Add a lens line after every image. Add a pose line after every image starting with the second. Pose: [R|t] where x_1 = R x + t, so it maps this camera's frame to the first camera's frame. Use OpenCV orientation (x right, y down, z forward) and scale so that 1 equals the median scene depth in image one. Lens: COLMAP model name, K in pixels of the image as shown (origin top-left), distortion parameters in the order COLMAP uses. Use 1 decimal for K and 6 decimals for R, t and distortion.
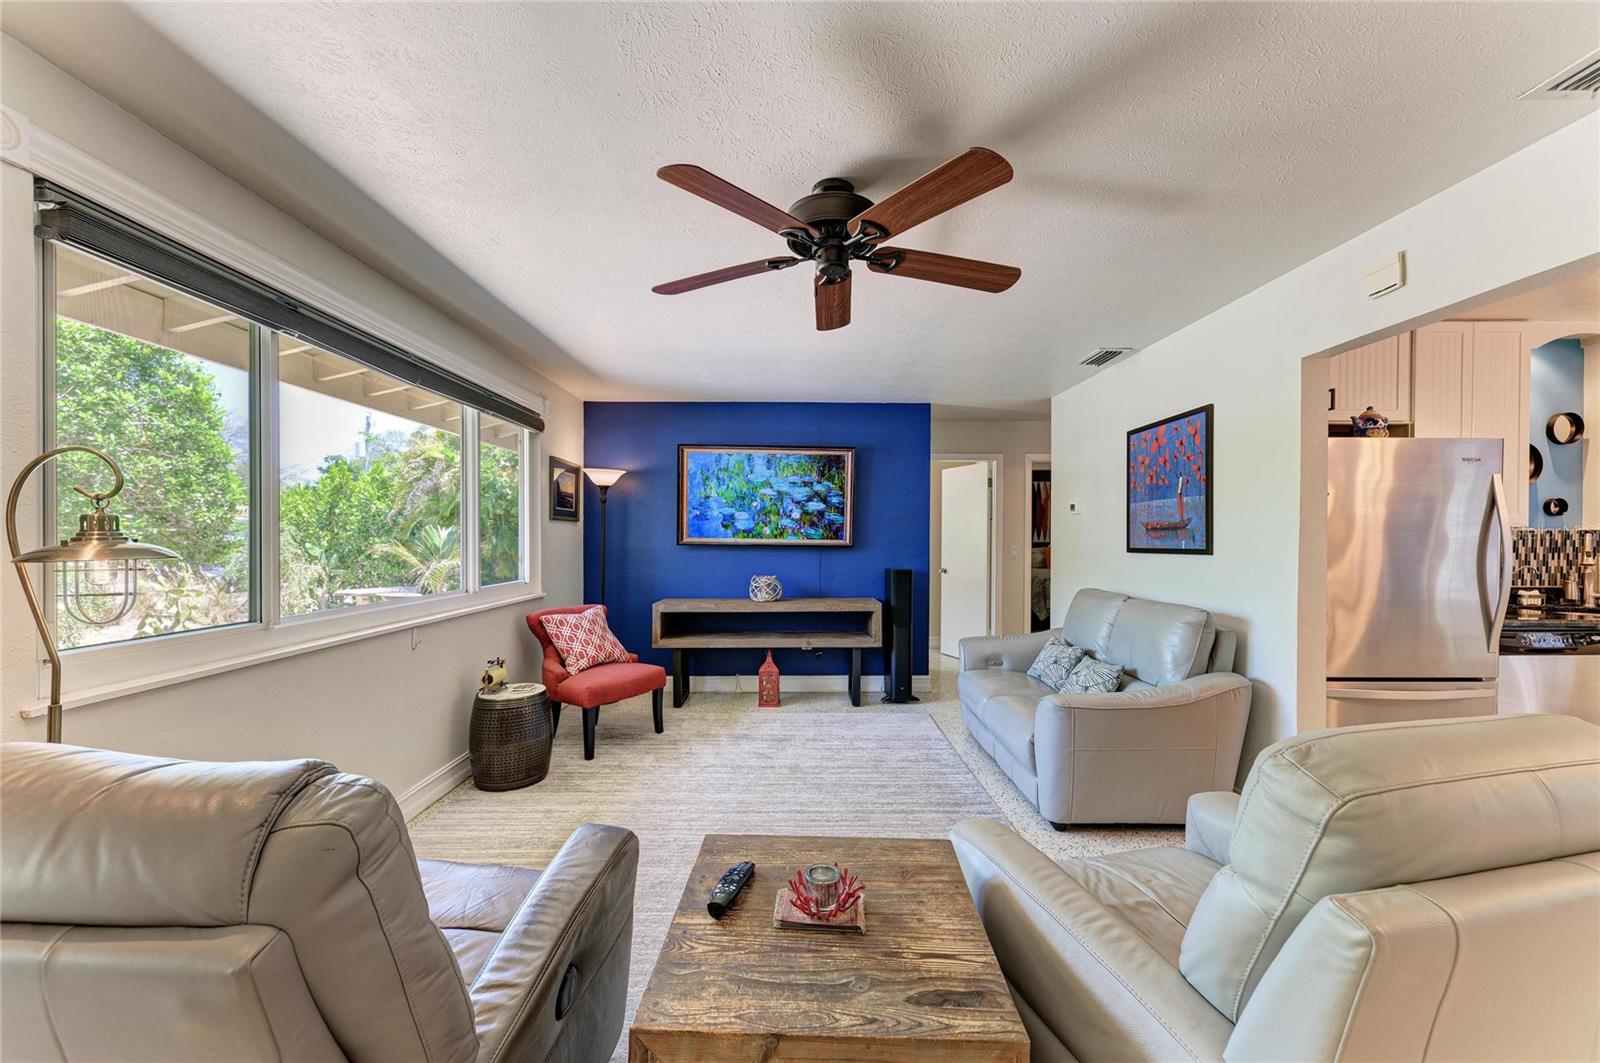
lens RADIAL K [[615.0, 0, 803.9], [0, 615.0, 539.3], [0, 0, 1]] dist [0.006792, -0.003326]
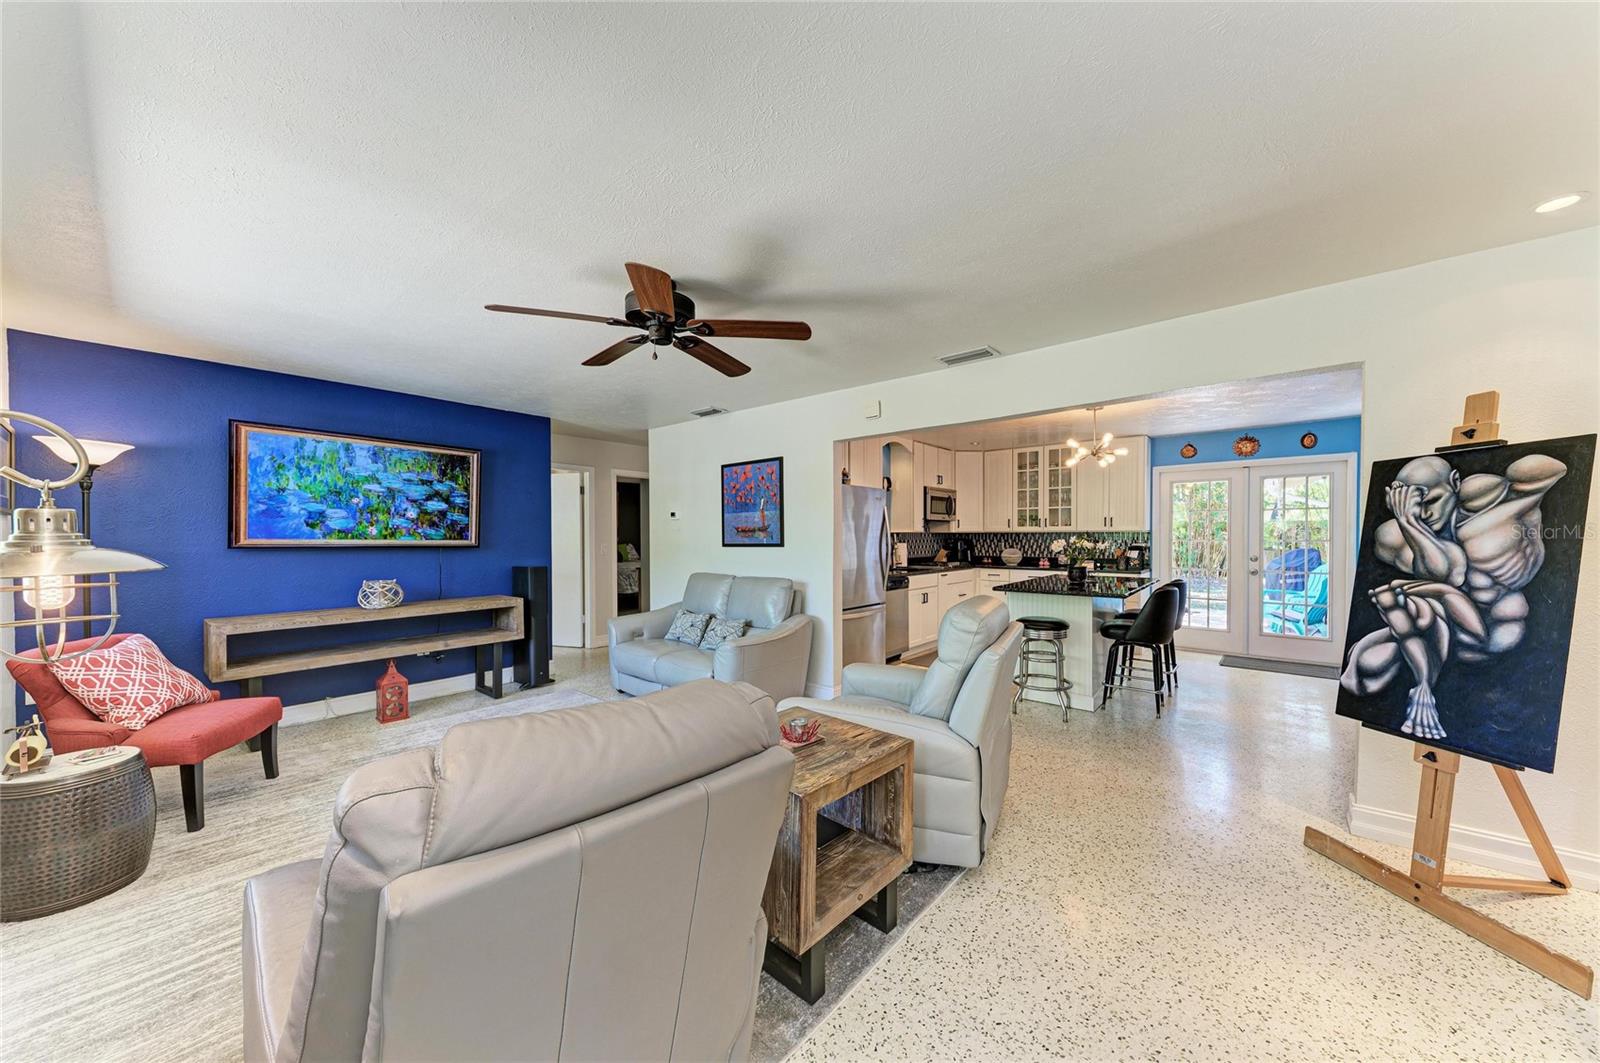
lens RADIAL K [[555.2, 0, 808.4], [0, 555.2, 544.6], [0, 0, 1]] dist [0.012831, -0.002440]
pose [[0.646685, -0.014254, 0.762624, -0.307141], [0.006520, 0.999892, 0.013159, -0.000438], [-0.762729, -0.003537, 0.646709, -0.022238]]
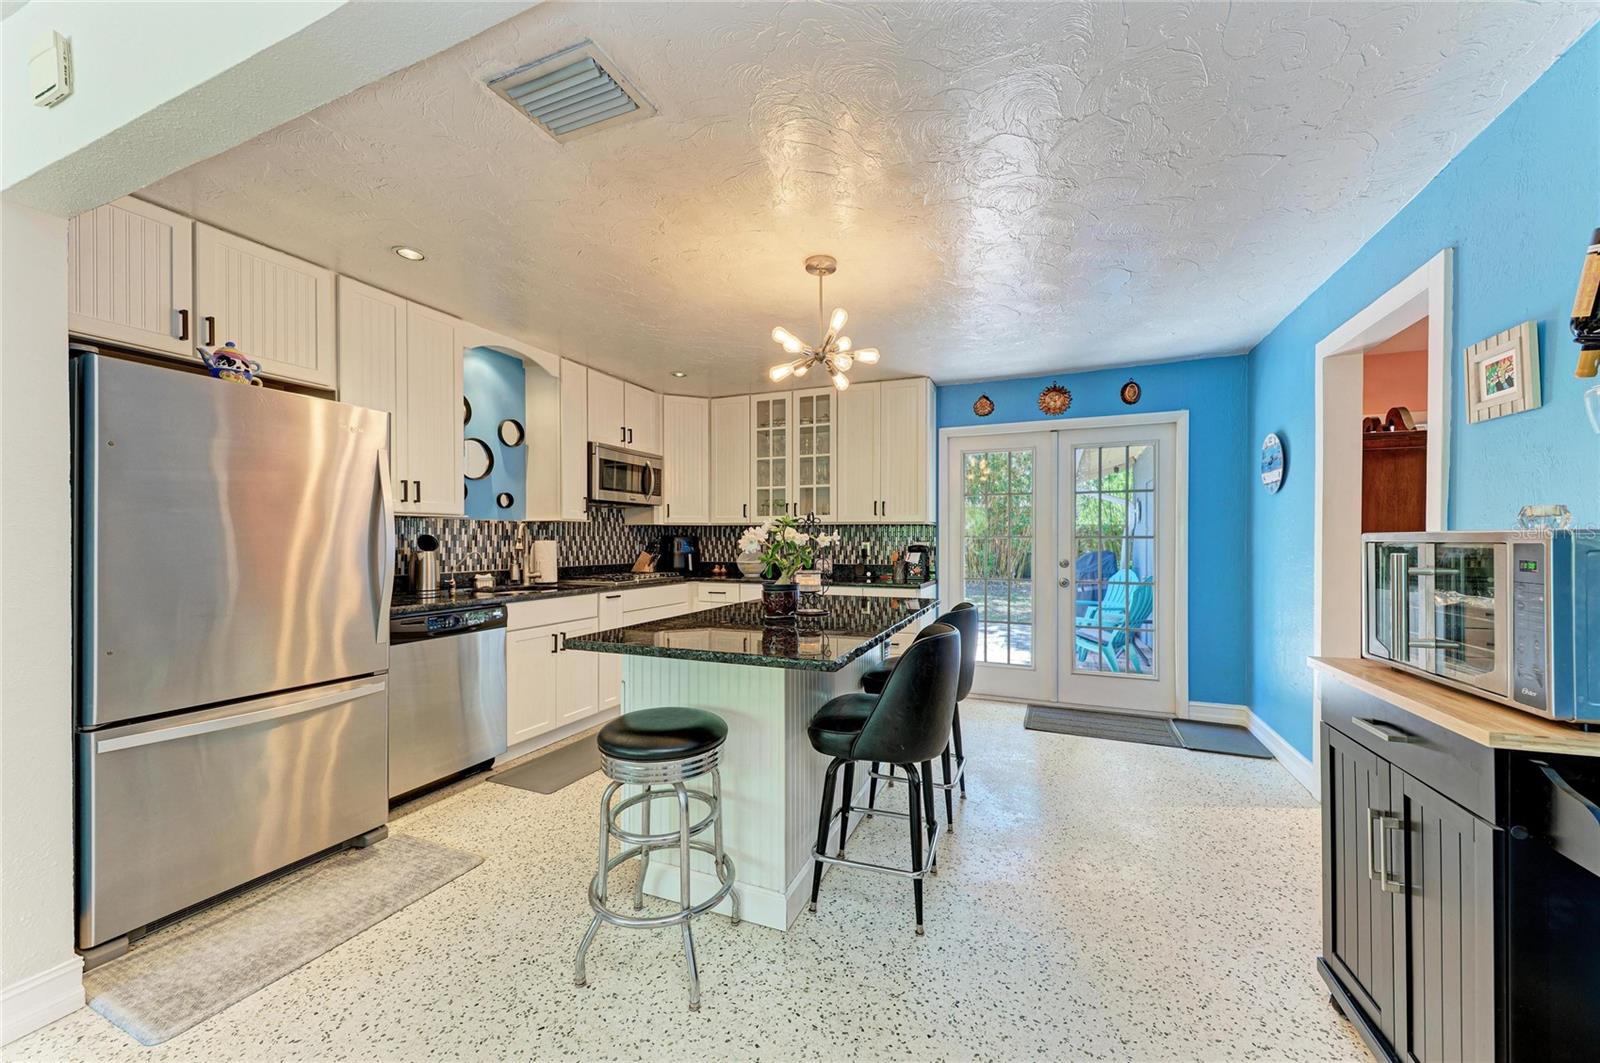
lens RADIAL K [[584.6, 0, 810.7], [0, 584.6, 543.9], [0, 0, 1]] dist [0.010962, -0.001117]
pose [[0.388954, -0.004215, 0.921247, 0.334800], [0.002663, 0.999990, 0.003451, 0.020549], [-0.921253, 0.001111, 0.388962, 0.039364]]
